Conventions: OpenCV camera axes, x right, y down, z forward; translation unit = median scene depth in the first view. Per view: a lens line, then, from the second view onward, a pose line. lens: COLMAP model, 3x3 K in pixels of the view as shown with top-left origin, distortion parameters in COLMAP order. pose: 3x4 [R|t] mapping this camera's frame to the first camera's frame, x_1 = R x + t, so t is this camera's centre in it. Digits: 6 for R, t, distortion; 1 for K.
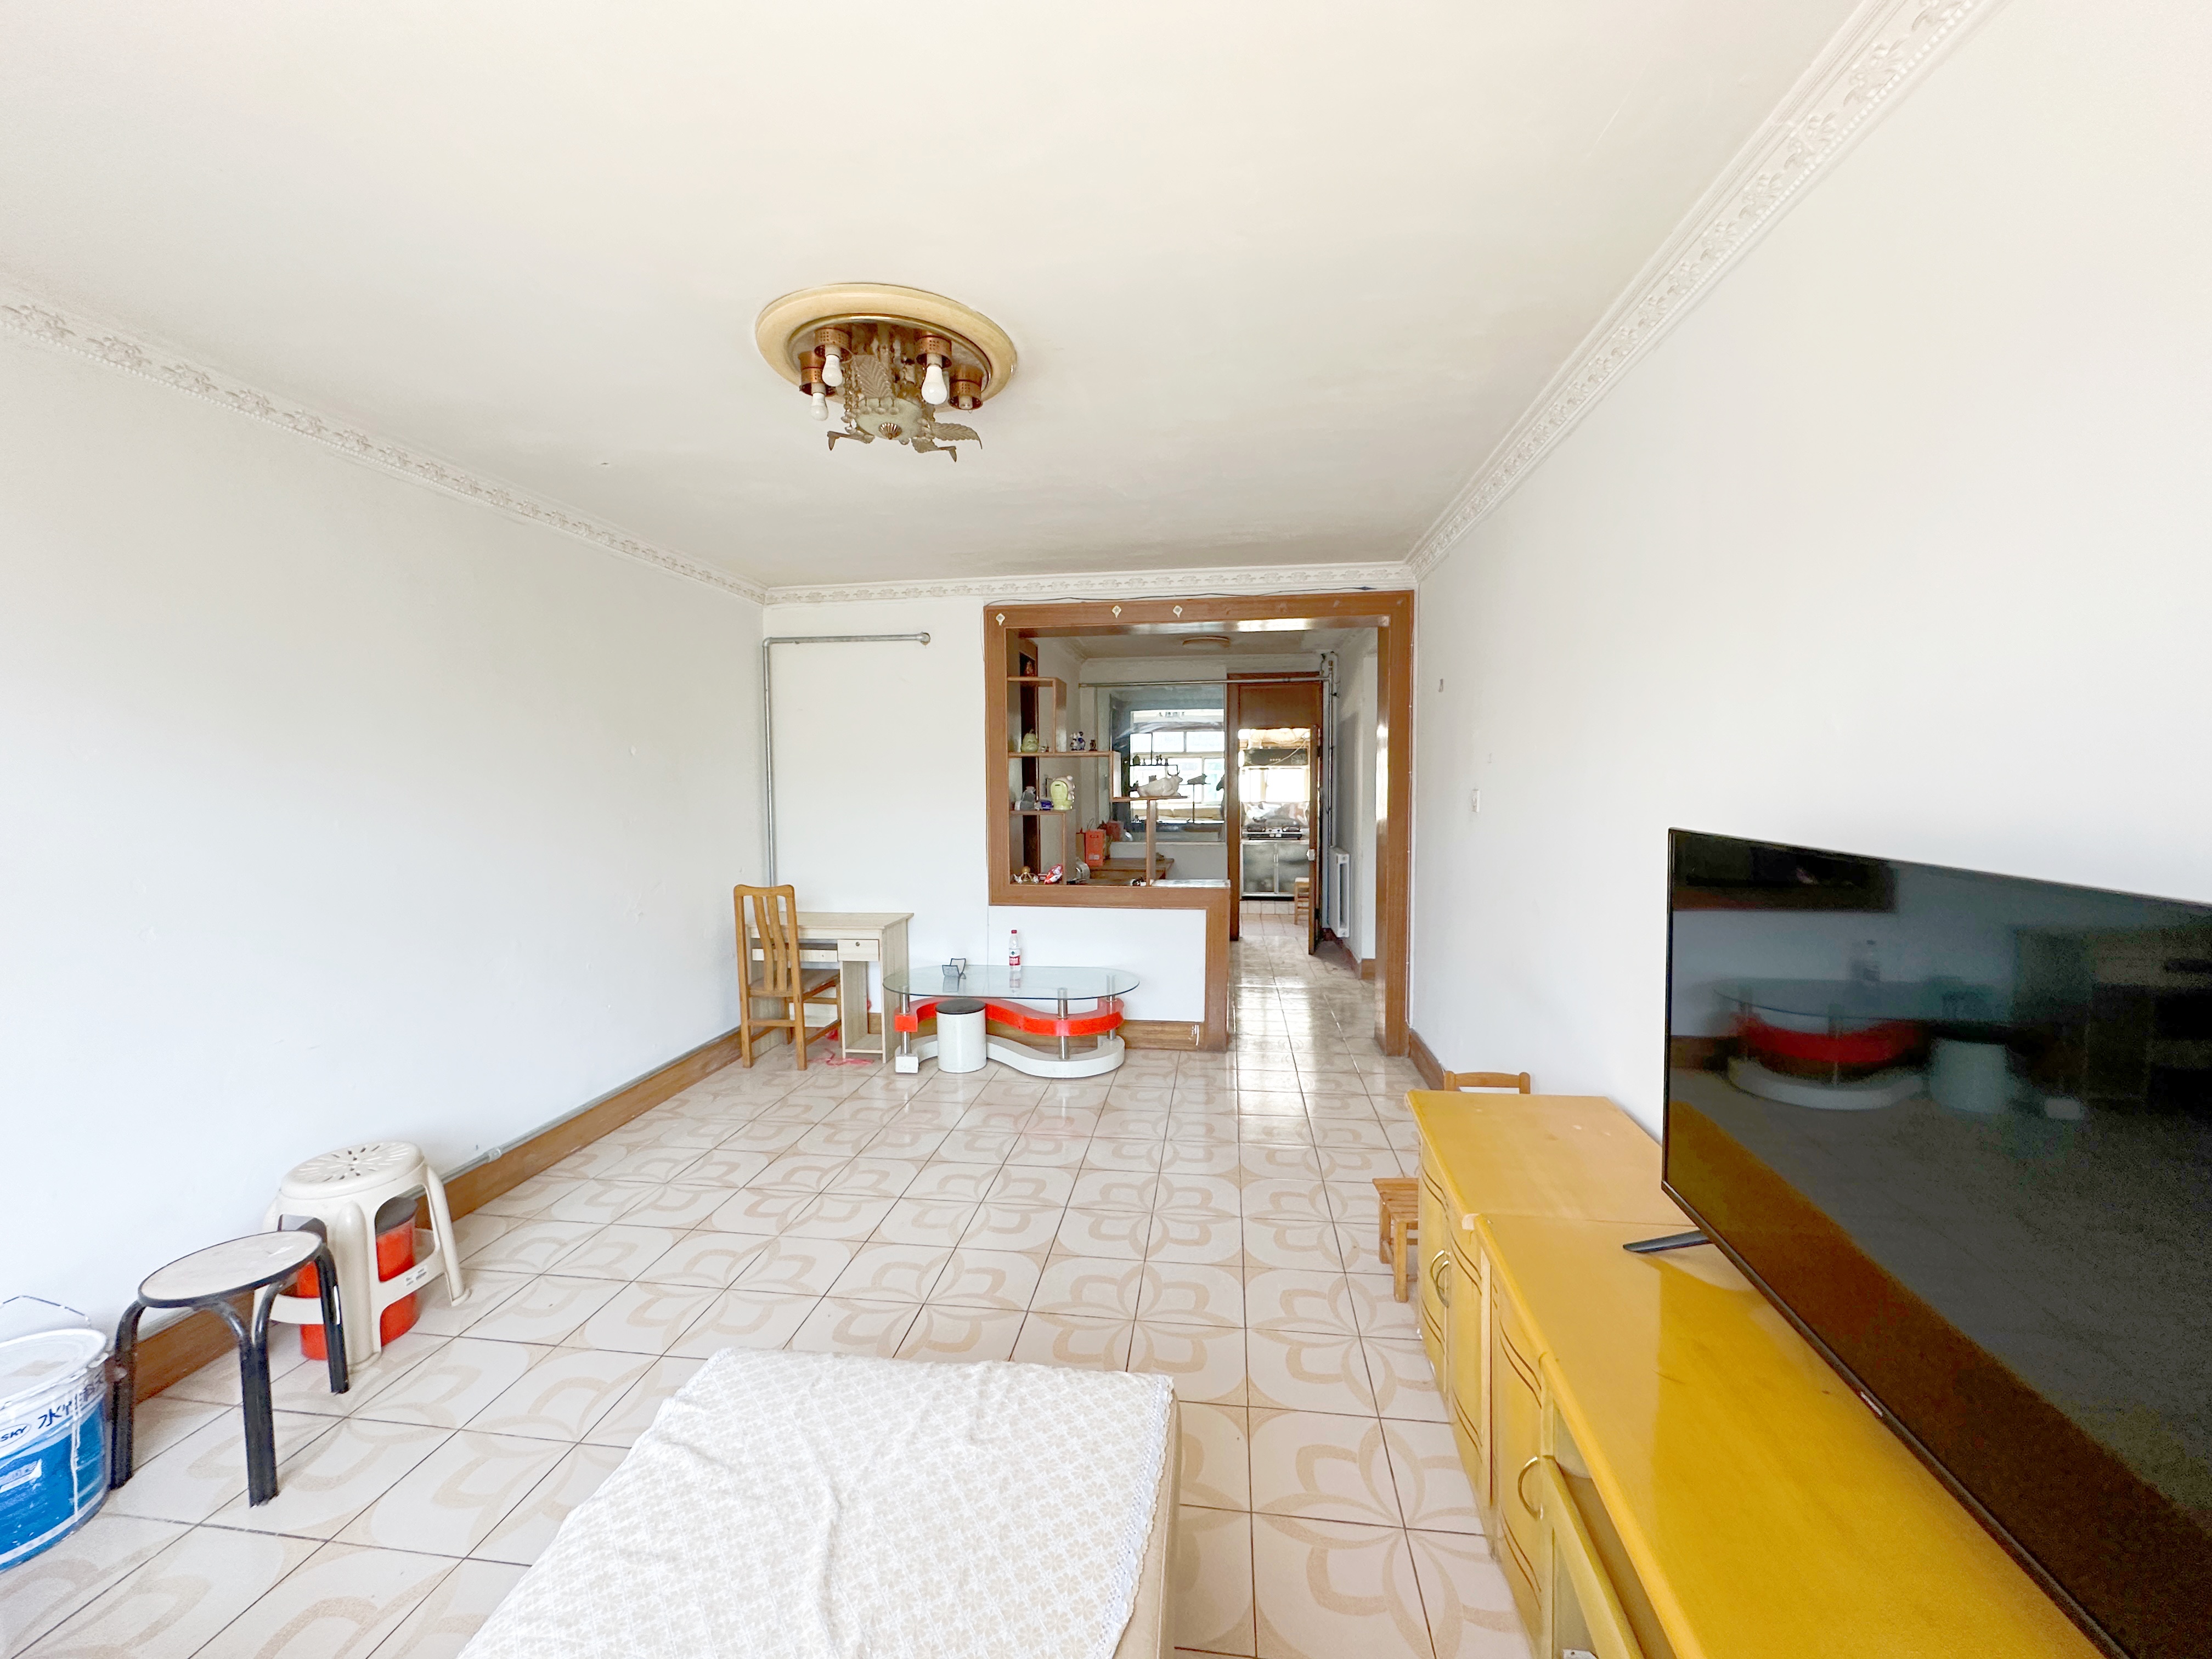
lens RADIAL K [[889.5, 0, 1104.8], [0, 889.5, 831.5], [0, 0, 1]] dist [0.000049, -0.000024]
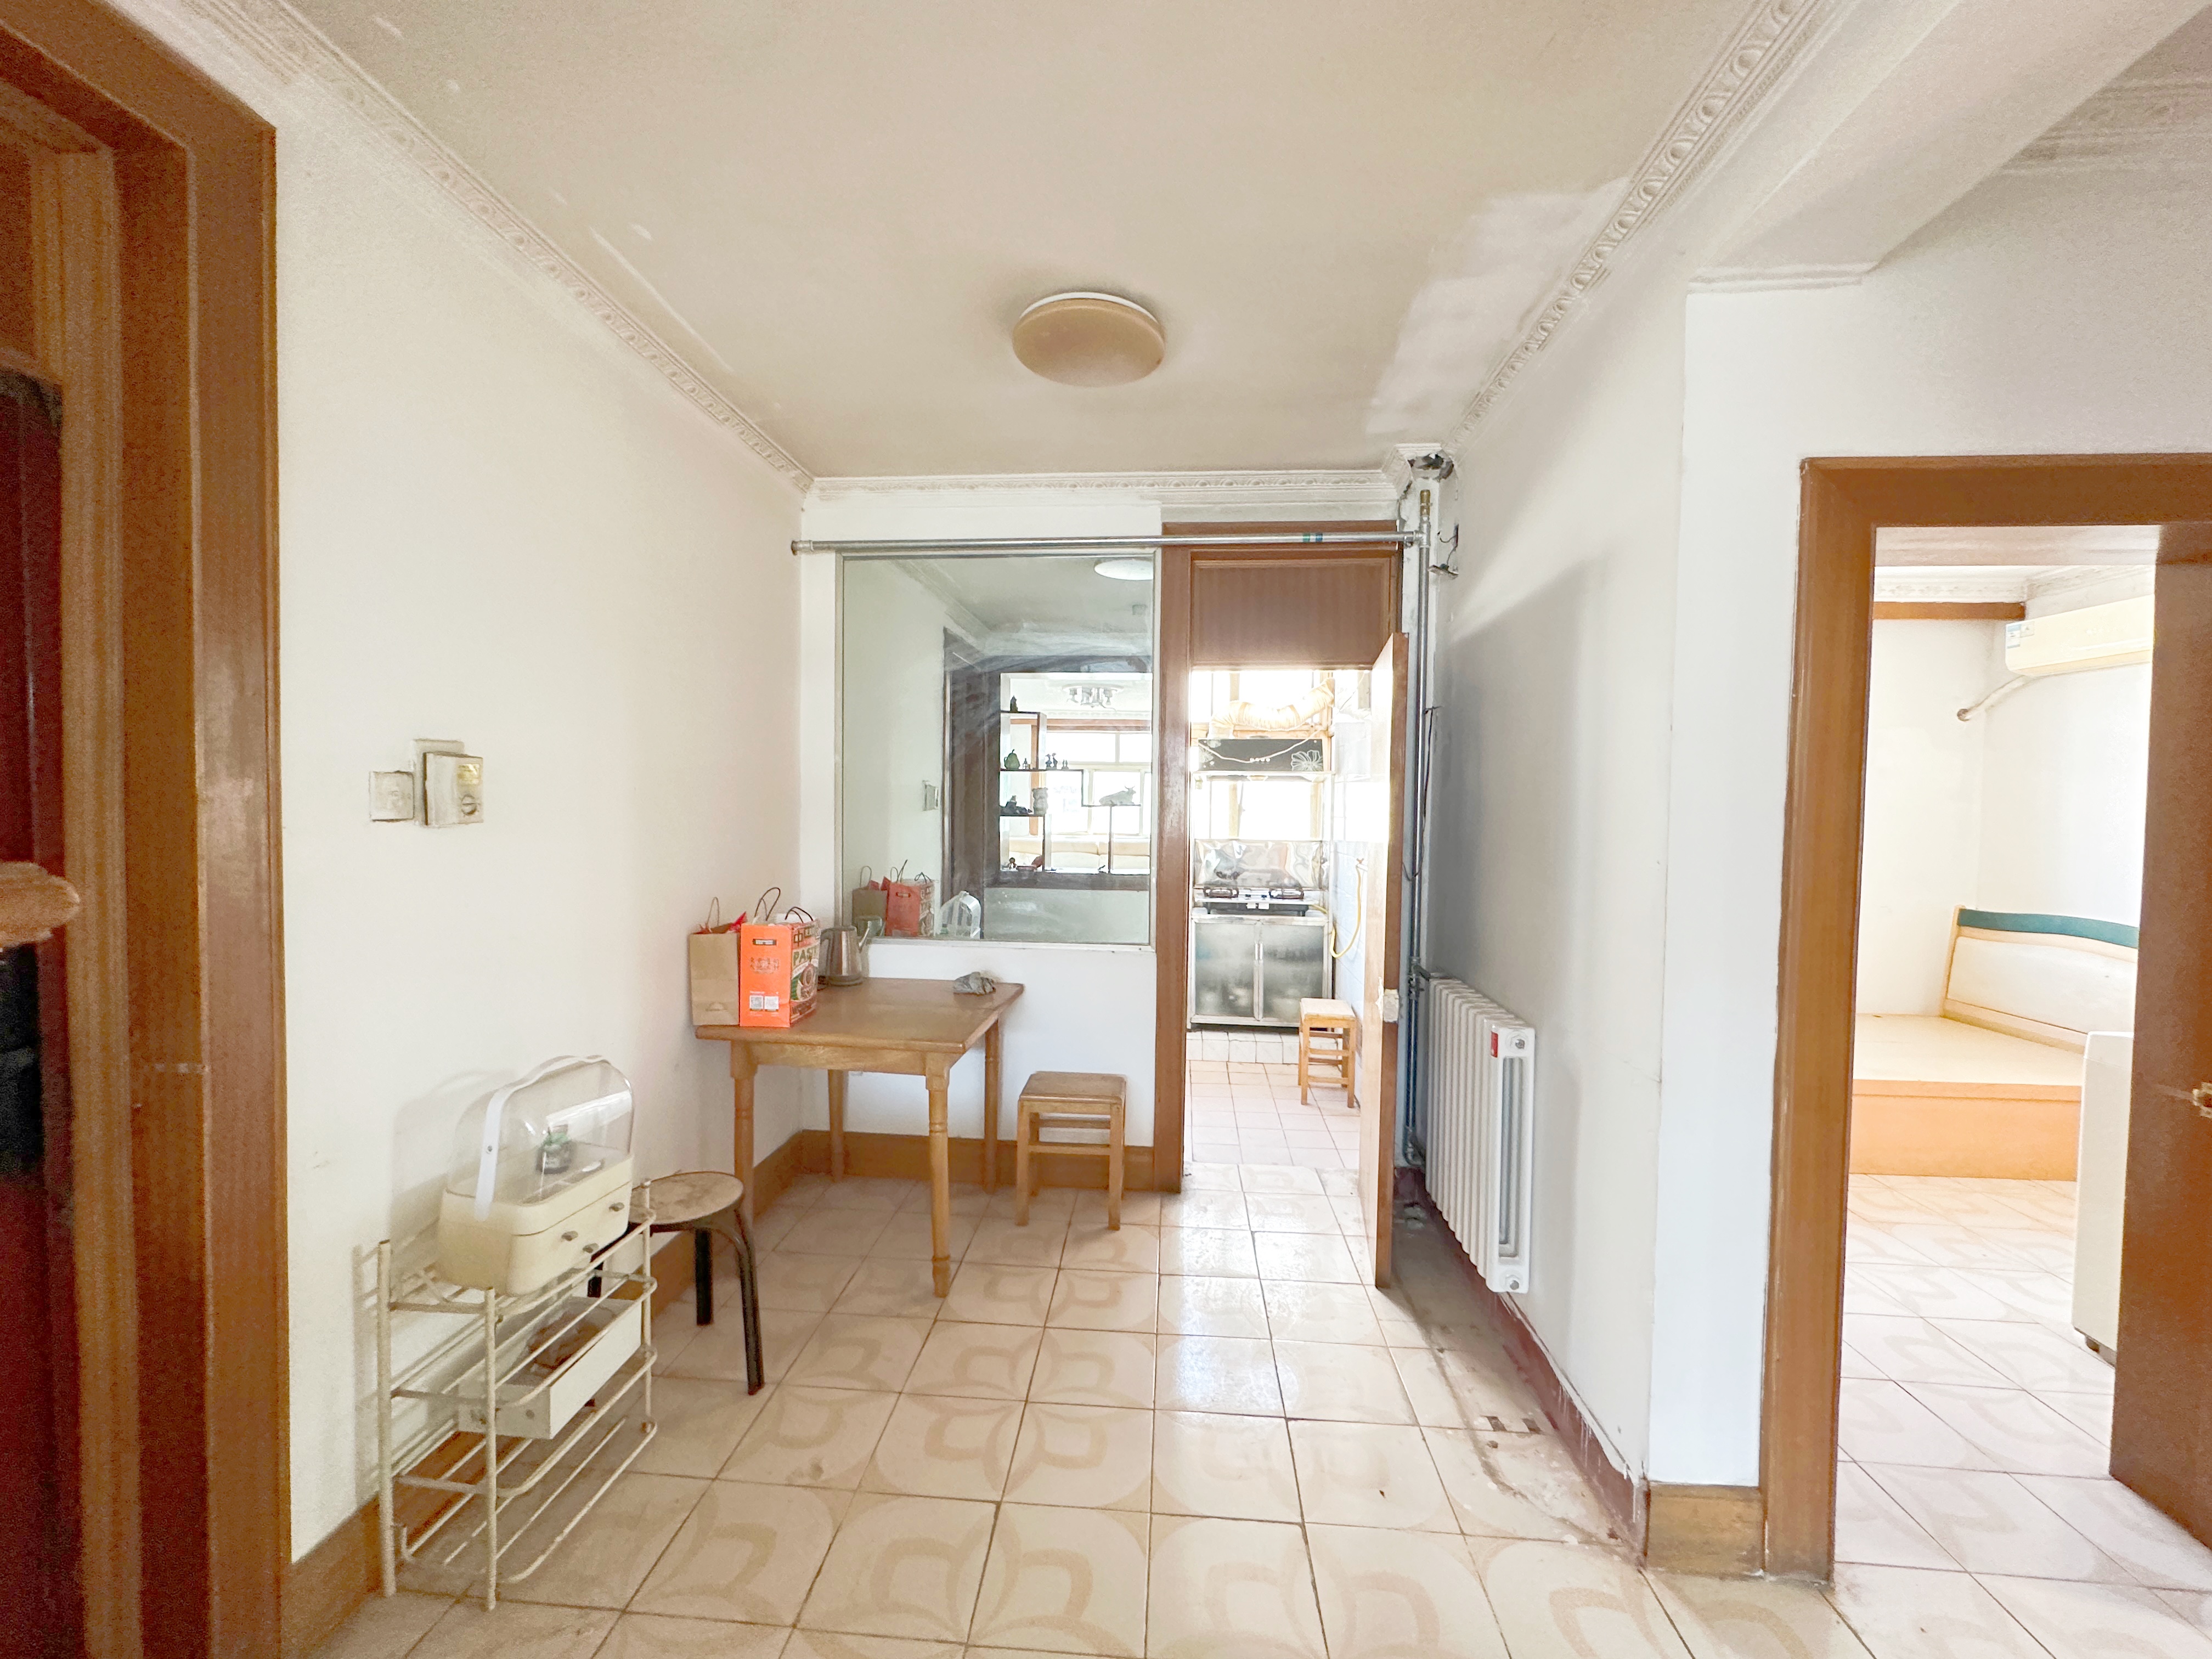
lens RADIAL K [[889.5, 0, 1108.1], [0, 889.5, 830.5], [0, 0, 1]] dist [0.000049, -0.000024]
pose [[0.998233, 0.020868, 0.055645, 0.075079], [-0.019205, 0.999357, -0.030266, -0.022244], [-0.056241, 0.029144, 0.997992, 0.487671]]
